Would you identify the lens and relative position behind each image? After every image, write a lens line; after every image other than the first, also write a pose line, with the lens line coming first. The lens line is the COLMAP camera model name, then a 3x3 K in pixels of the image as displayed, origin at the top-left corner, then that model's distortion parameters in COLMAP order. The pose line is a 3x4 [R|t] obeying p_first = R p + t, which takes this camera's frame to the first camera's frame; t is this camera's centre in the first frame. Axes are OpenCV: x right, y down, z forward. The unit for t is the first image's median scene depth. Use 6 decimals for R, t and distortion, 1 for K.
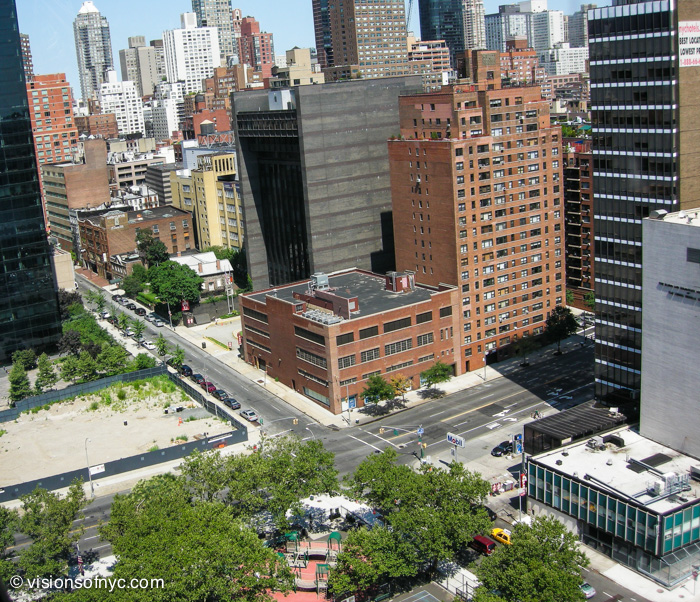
lens RADIAL K [[891.0, 0, 310.0], [0, 891.0, 300.5], [0, 0, 1]] dist [-0.164626, 0.052403]
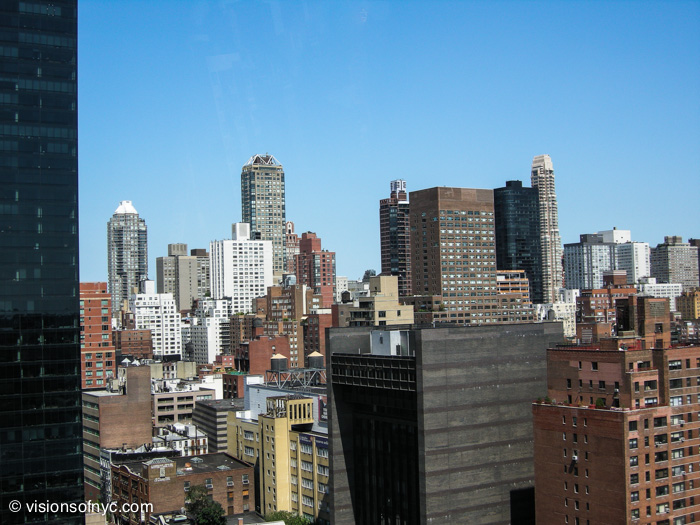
lens RADIAL K [[977.7, 0, 350.0], [0, 977.7, 262.5], [0, 0, 1]] dist [-0.135612, 0.035894]
pose [[0.998100, 0.061128, 0.007702, -0.061274], [-0.056571, 0.958776, -0.278476, -0.033774], [-0.024407, 0.277511, 0.960412, 0.087691]]
